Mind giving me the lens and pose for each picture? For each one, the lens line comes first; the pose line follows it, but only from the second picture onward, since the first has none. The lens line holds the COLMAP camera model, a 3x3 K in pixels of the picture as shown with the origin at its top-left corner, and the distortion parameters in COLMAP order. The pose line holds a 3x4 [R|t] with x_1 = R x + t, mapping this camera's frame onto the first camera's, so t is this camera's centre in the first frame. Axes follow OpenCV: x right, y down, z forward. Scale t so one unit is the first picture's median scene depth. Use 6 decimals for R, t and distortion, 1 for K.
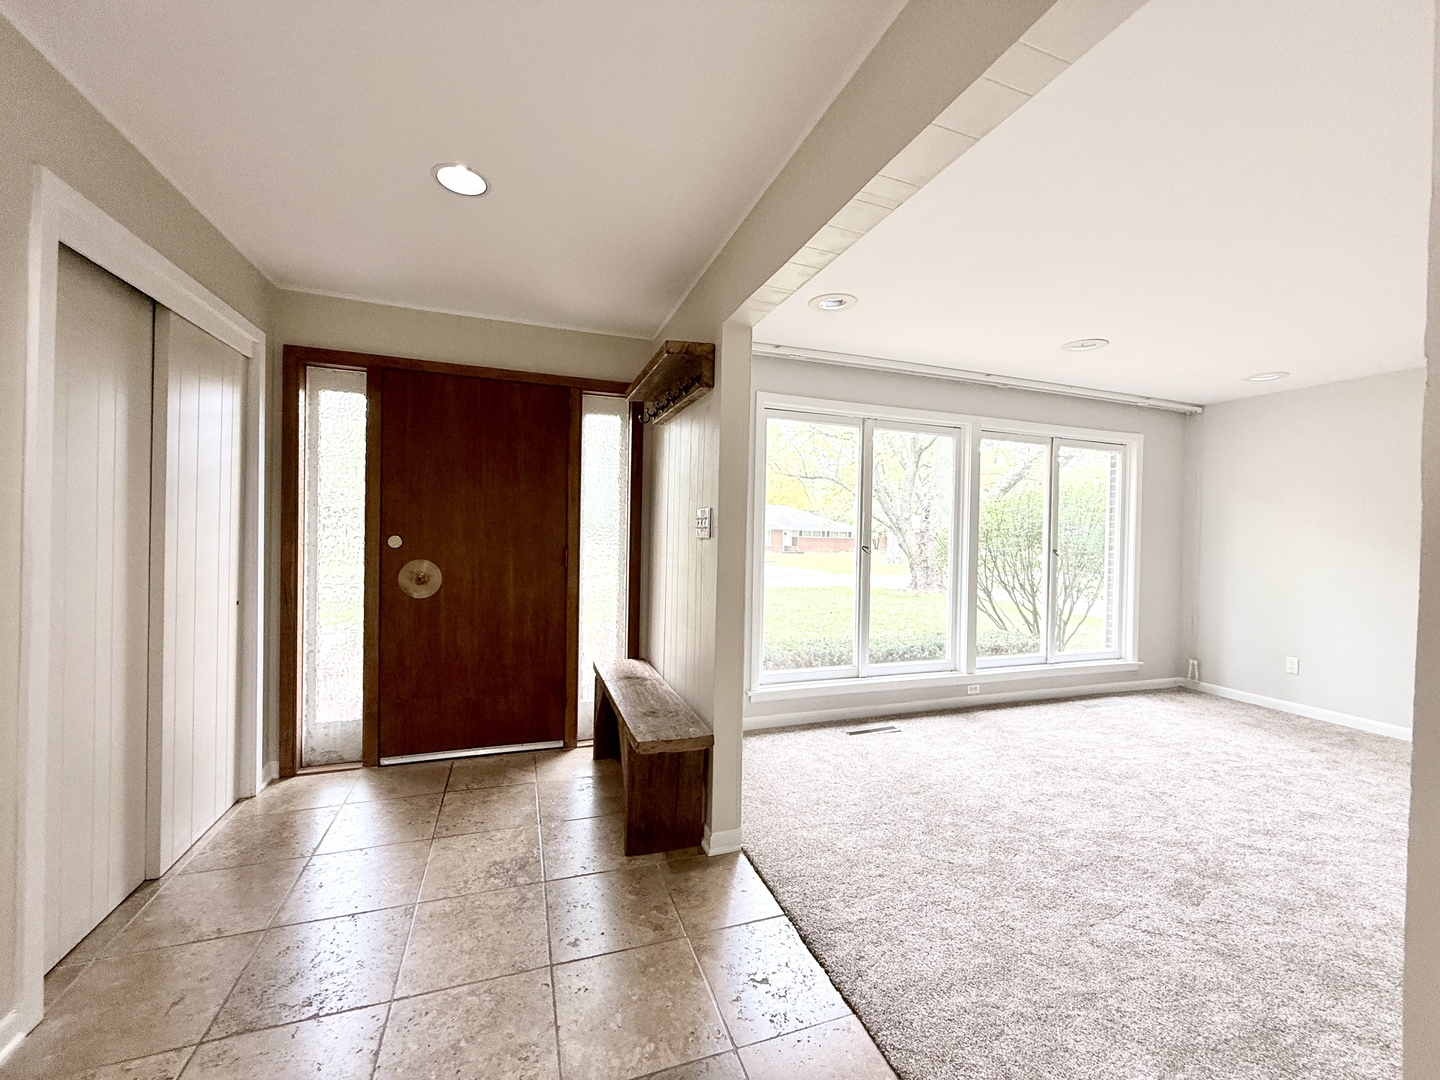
lens RADIAL K [[572.3, 0, 722.1], [0, 572.3, 536.8], [0, 0, 1]] dist [-0.003770, 0.000349]
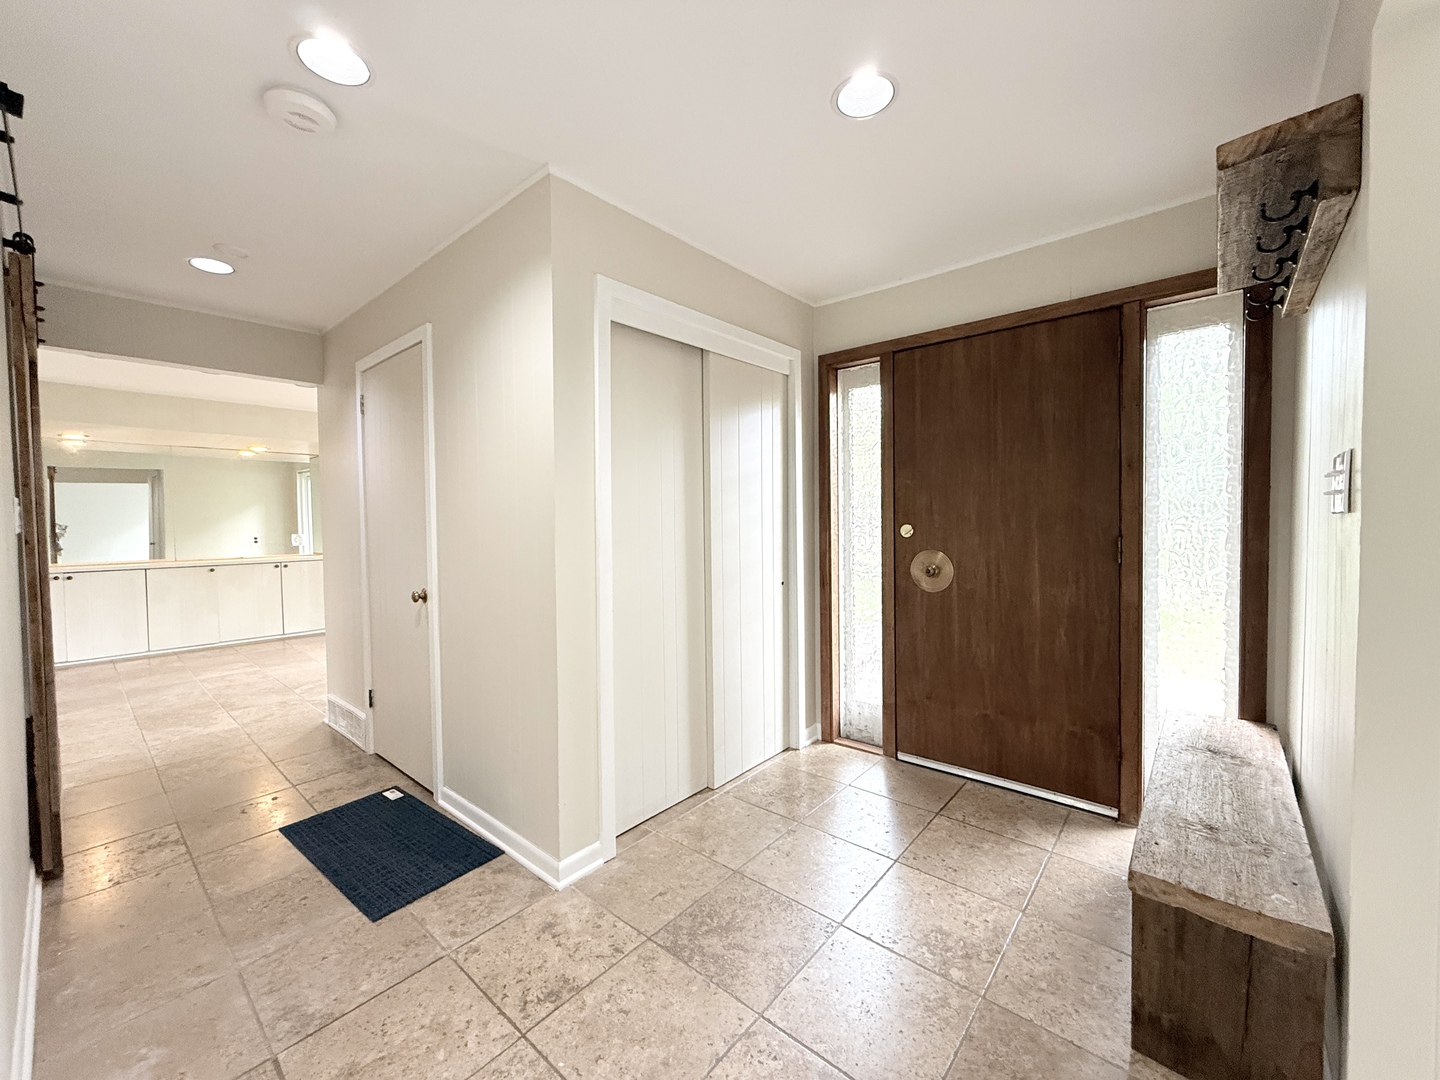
lens RADIAL K [[572.3, 0, 718.5], [0, 572.3, 539.1], [0, 0, 1]] dist [-0.003770, 0.000349]
pose [[0.487116, -0.000545, -0.873337, 0.114930], [0.015475, 0.999848, 0.008007, 0.010129], [0.873200, -0.017415, 0.487050, 0.269474]]
